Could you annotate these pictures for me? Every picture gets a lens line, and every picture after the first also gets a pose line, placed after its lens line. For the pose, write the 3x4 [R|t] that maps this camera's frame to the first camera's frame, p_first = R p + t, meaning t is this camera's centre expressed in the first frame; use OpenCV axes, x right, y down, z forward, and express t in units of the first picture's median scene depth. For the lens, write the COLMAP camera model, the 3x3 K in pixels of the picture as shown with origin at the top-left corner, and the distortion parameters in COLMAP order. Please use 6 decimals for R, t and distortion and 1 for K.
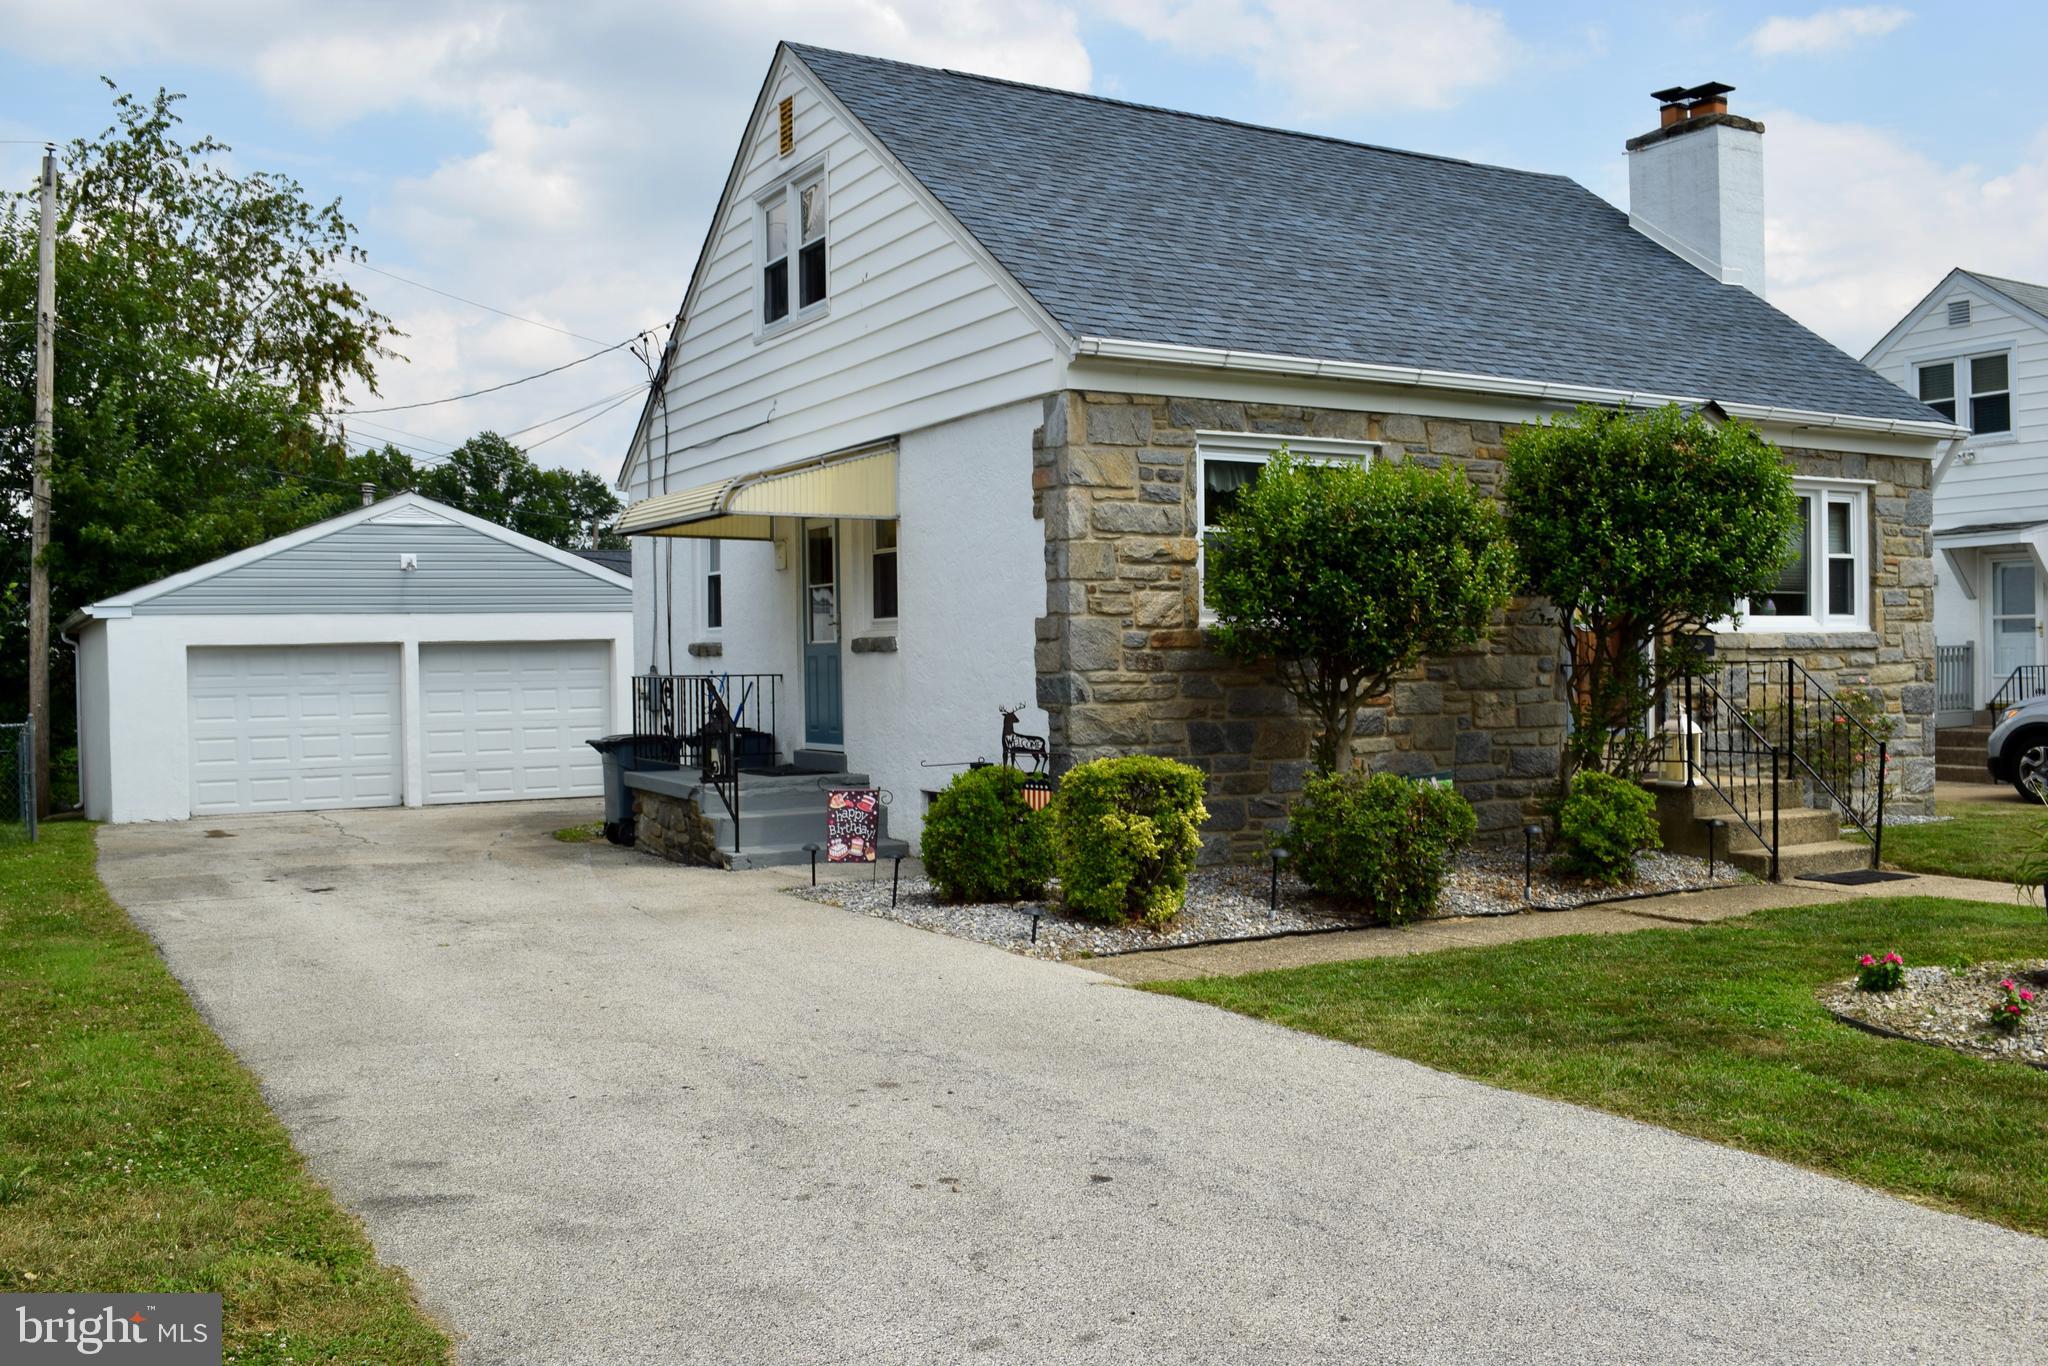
lens RADIAL K [[1802.6, 0, 1024.0], [0, 1802.6, 683.0], [0, 0, 1]] dist [-0.069256, -0.006018]
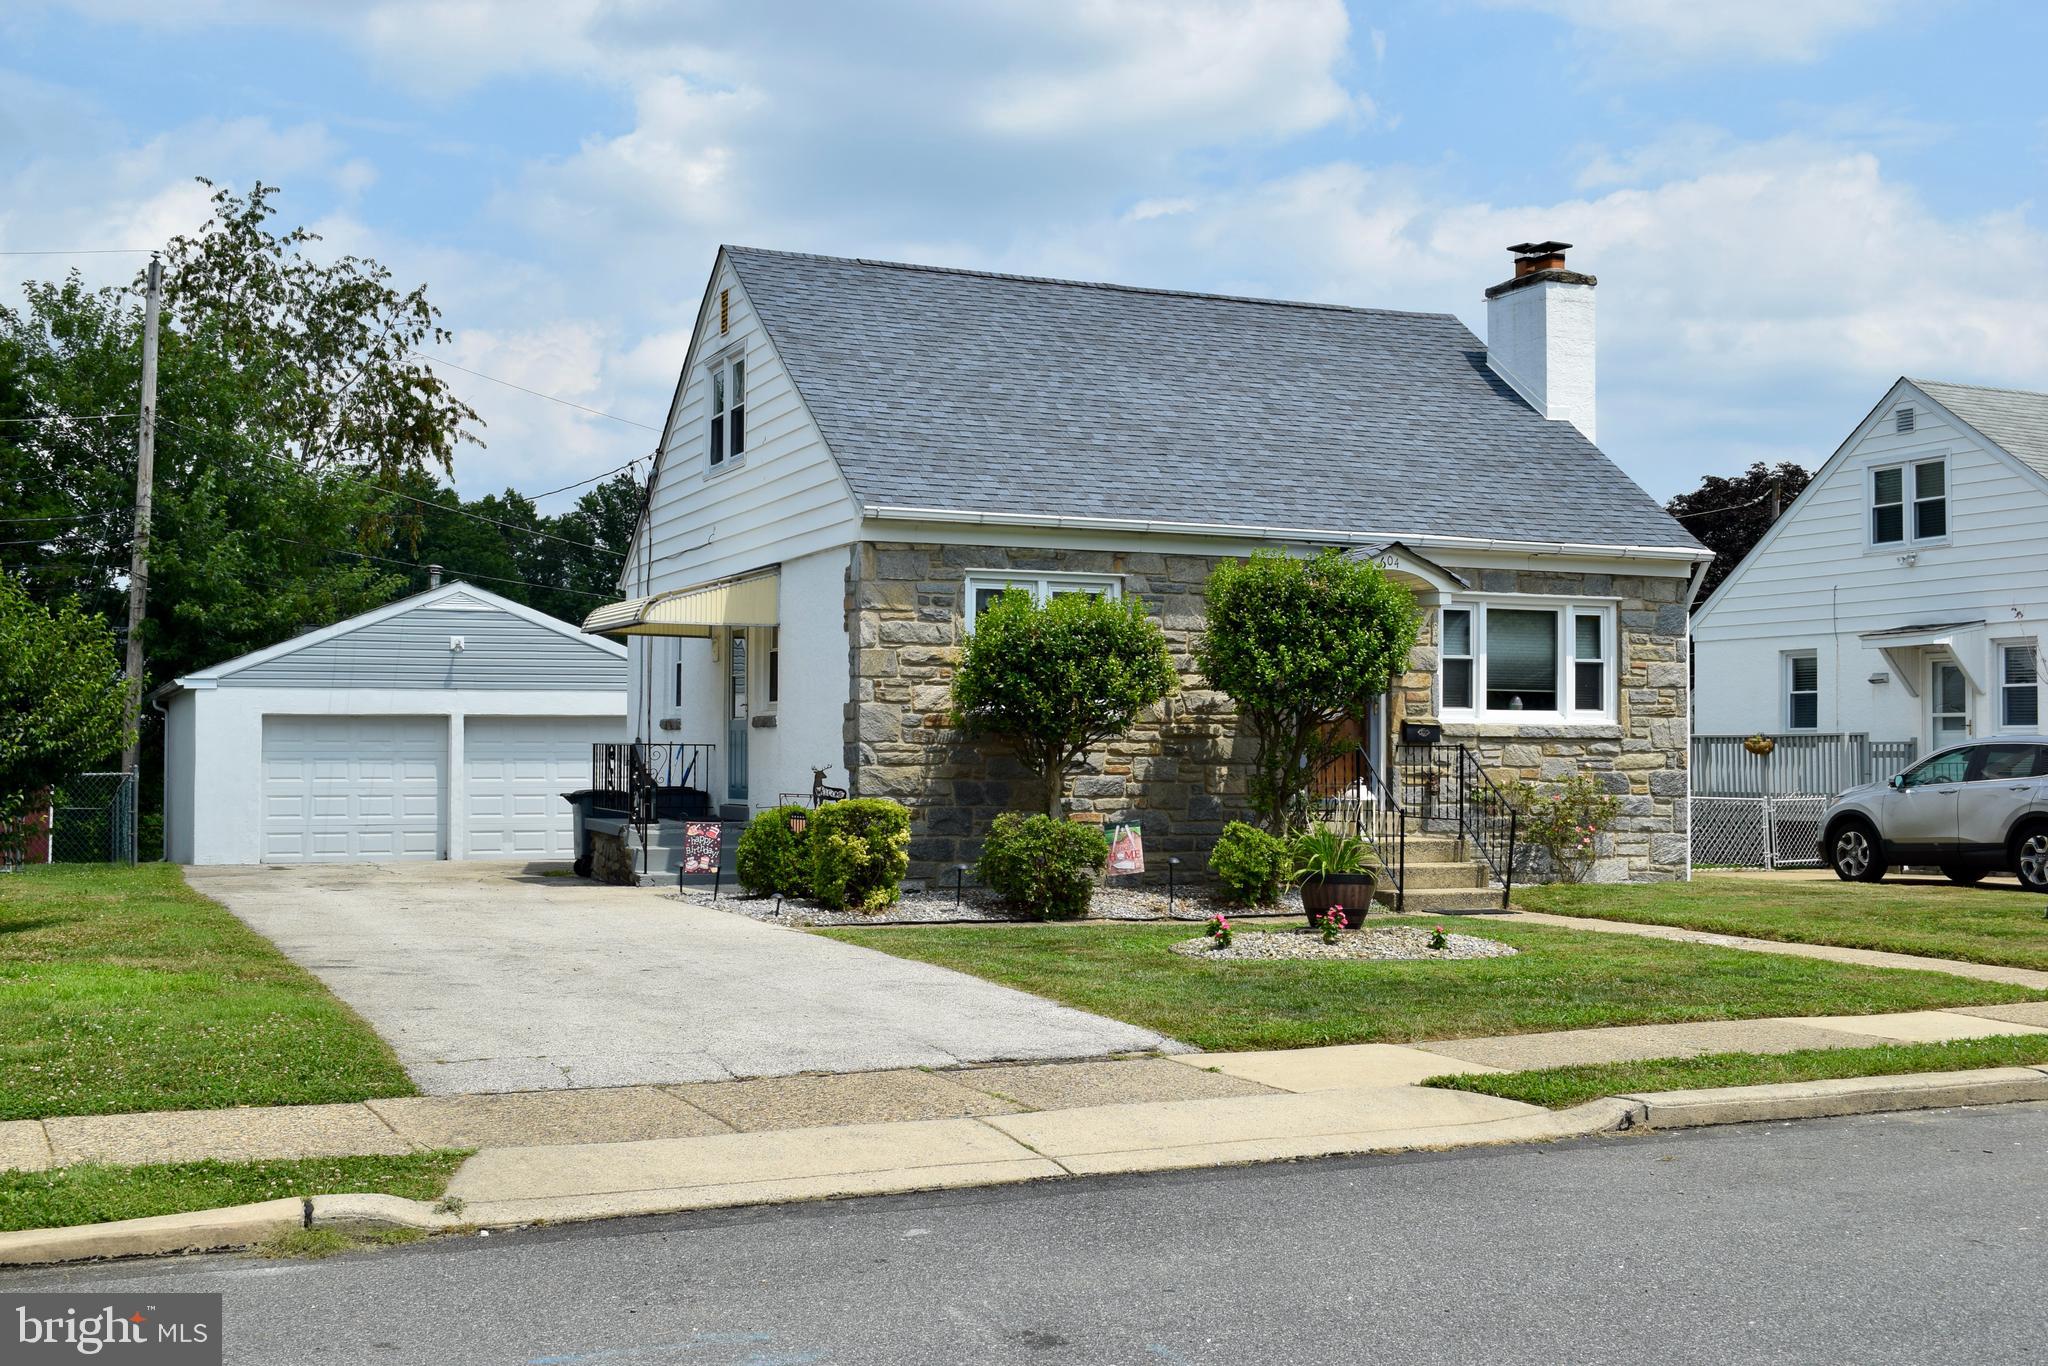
lens RADIAL K [[2229.6, 0, 1024.0], [0, 2229.6, 683.0], [0, 0, 1]] dist [-0.054743, 0.003480]
pose [[0.993083, 0.014703, -0.116492, 0.315709], [-0.019730, 0.998918, -0.042117, 0.016171], [0.115746, 0.044124, 0.992298, -0.628343]]
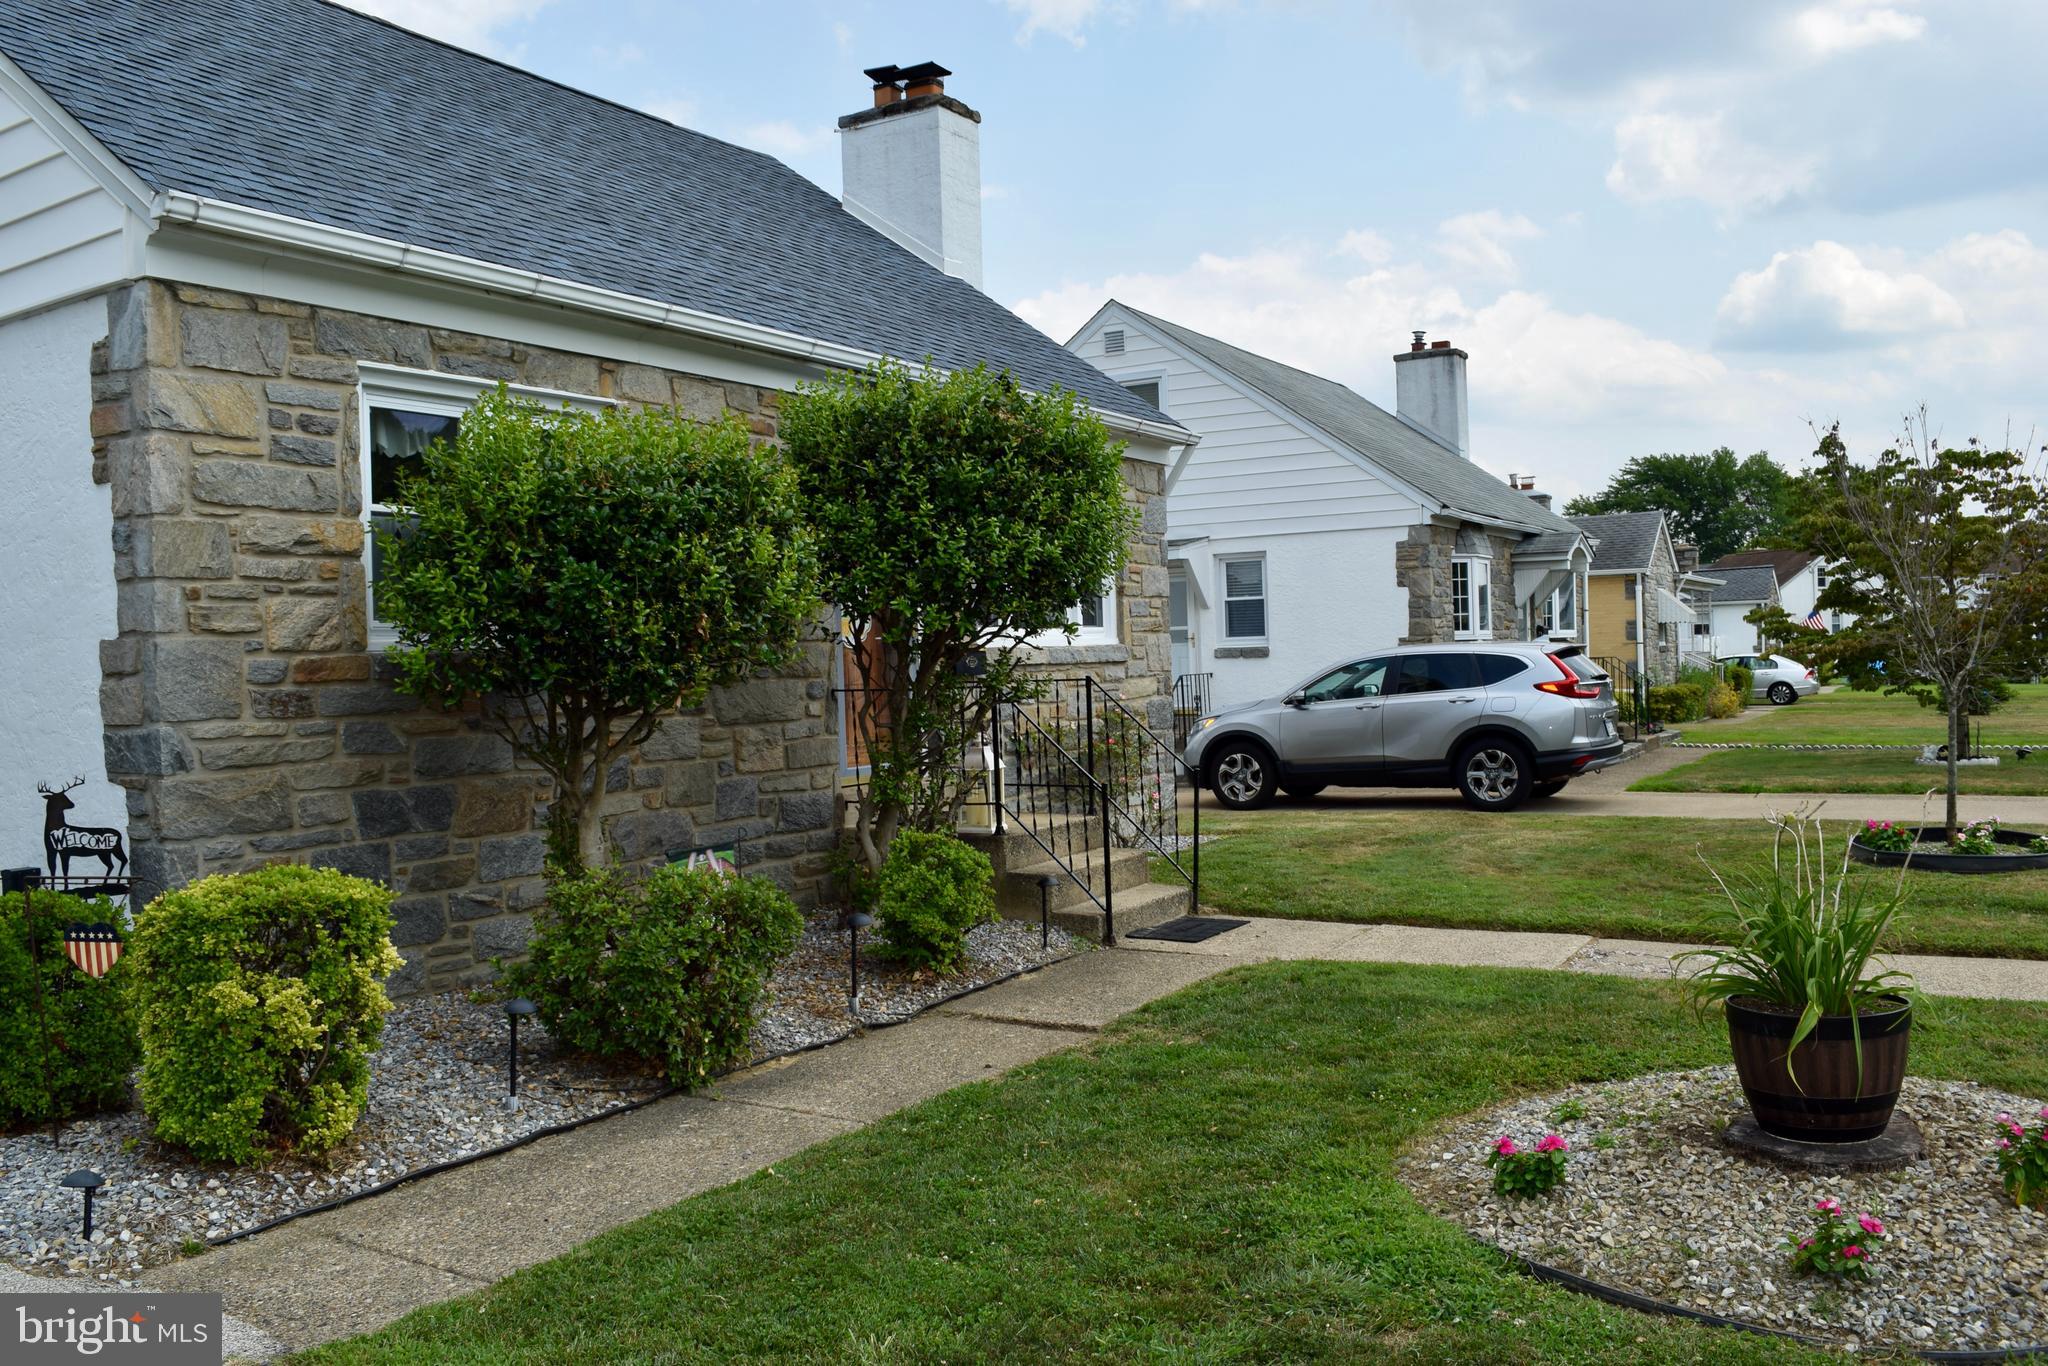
lens RADIAL K [[1619.1, 0, 1015.1], [0, 1619.1, 689.0], [0, 0, 1]] dist [-0.086506, 0.011099]
pose [[0.879246, -0.024795, 0.475723, 0.023606], [0.026826, 0.999637, 0.002521, -0.010761], [-0.475612, 0.010545, 0.879592, 0.331462]]
